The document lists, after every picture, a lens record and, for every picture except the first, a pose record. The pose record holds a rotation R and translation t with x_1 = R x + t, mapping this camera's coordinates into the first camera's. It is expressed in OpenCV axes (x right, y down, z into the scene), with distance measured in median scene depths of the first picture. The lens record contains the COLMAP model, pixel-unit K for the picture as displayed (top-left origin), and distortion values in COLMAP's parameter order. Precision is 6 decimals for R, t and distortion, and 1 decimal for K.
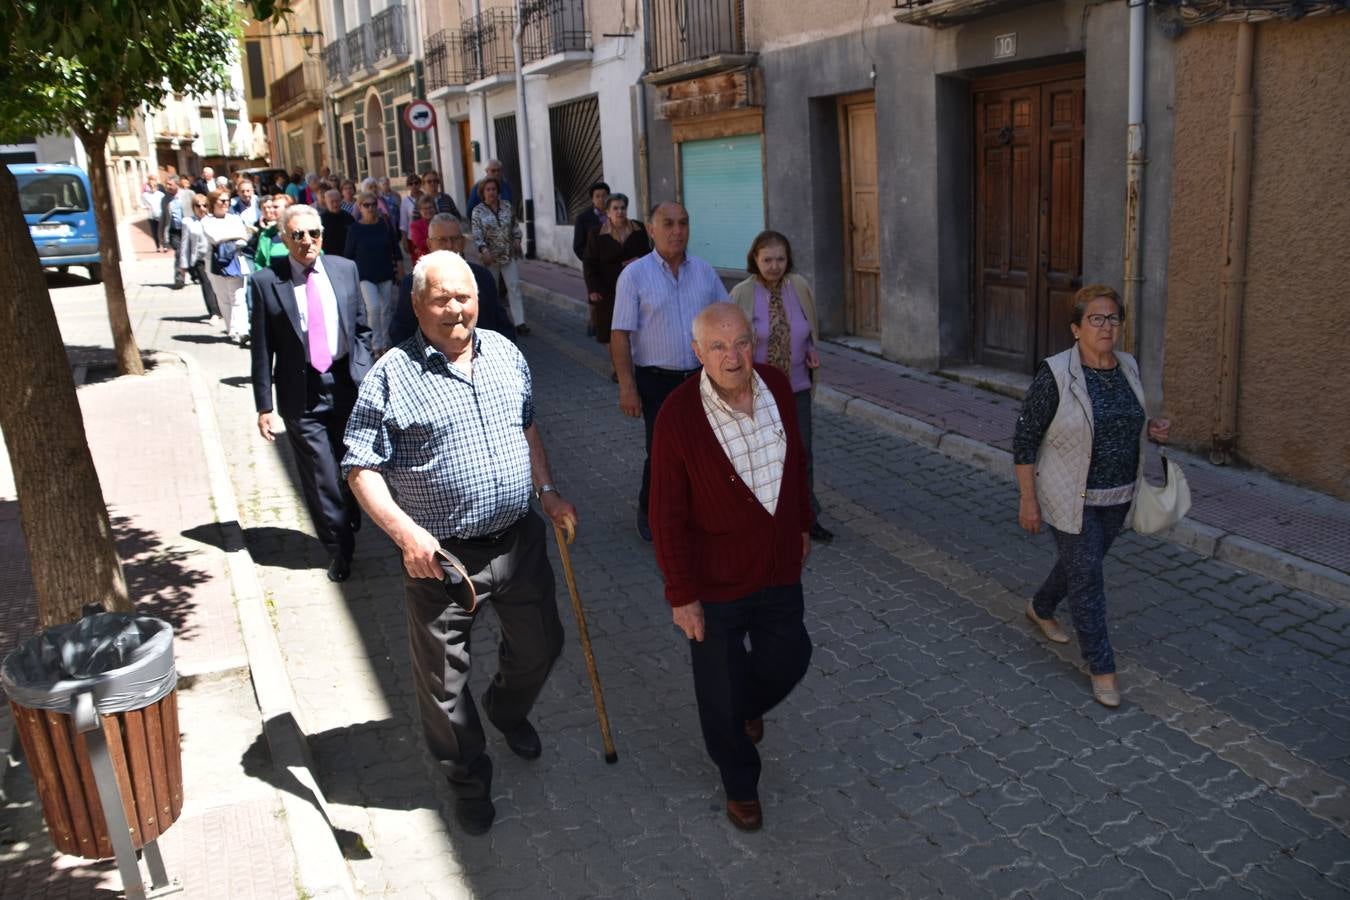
lens RADIAL K [[1028.3, 0, 672.9], [0, 1028.3, 421.0], [0, 0, 1]] dist [-0.120280, 0.000703]
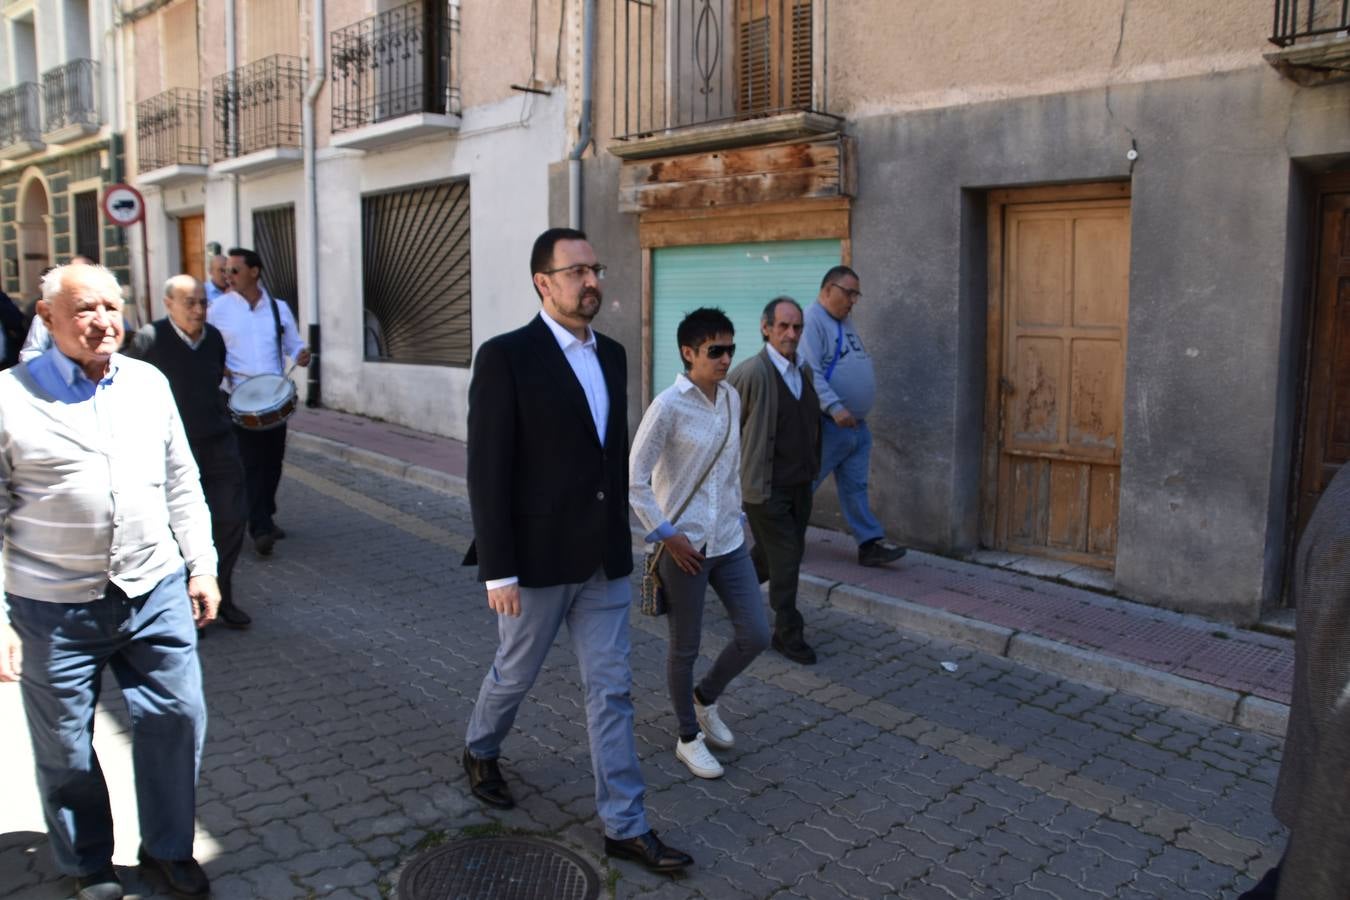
lens RADIAL K [[1060.0, 0, 675.0], [0, 1060.0, 450.0], [0, 0, 1]] dist [-0.173085, 0.129564]
pose [[0.945591, 0.012529, 0.325117, -0.205025], [0.023335, 0.994073, -0.106178, -0.070287], [-0.324520, 0.107987, 0.939694, 0.370544]]
